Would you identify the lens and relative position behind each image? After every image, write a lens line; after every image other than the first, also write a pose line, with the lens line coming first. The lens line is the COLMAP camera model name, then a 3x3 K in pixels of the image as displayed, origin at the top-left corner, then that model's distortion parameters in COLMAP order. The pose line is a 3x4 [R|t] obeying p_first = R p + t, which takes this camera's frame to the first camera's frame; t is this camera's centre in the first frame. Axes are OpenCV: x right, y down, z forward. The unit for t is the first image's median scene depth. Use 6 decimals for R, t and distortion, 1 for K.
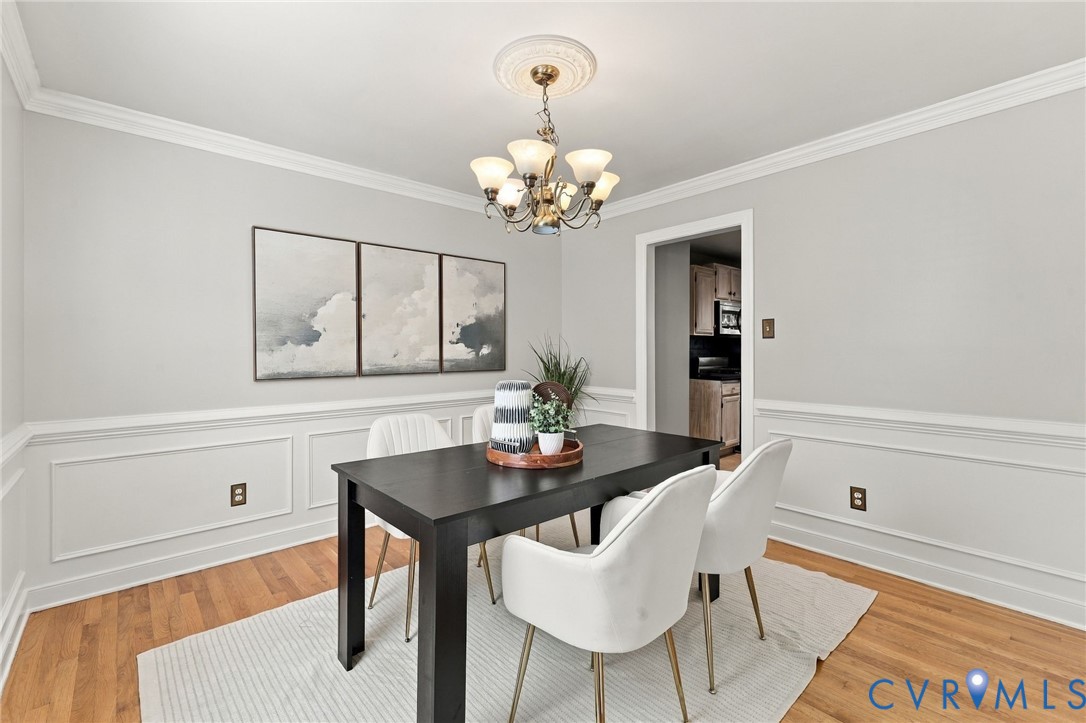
lens RADIAL K [[481.6, 0, 543.5], [0, 481.6, 352.3], [0, 0, 1]] dist [0.003446, 0.000006]
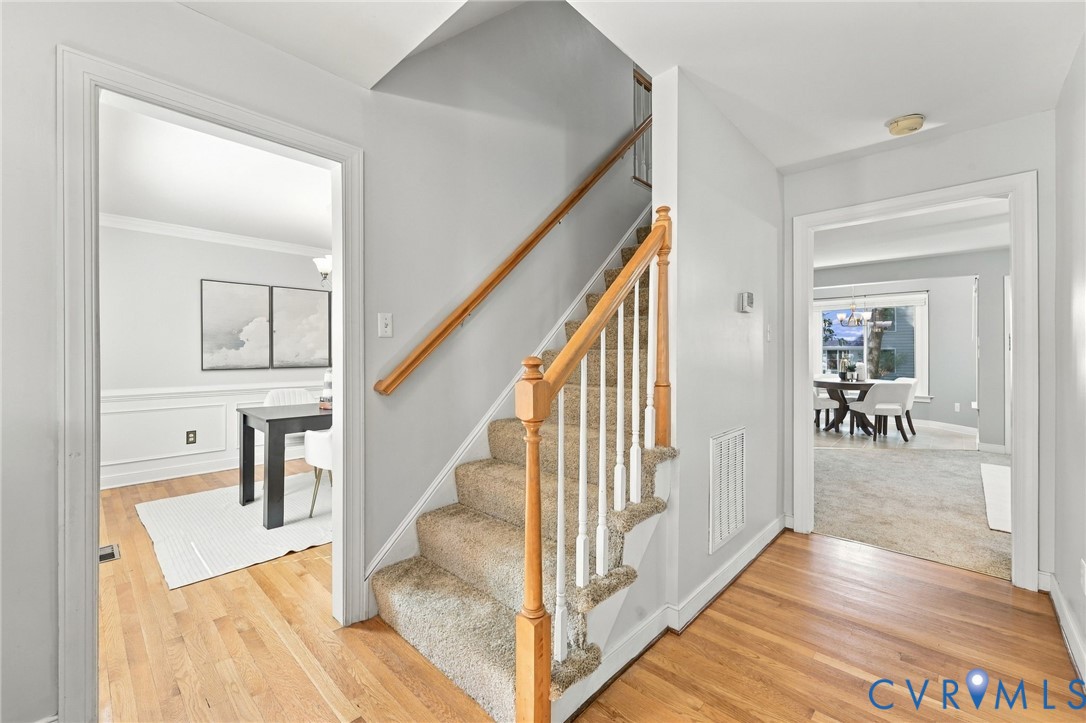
lens RADIAL K [[444.3, 0, 537.7], [0, 444.3, 352.5], [0, 0, 1]] dist [0.002022, -0.000010]
pose [[0.997569, -0.003836, 0.069586, 0.389615], [0.004616, 0.999928, -0.011050, 0.015765], [-0.069538, 0.011345, 0.997515, -0.531797]]
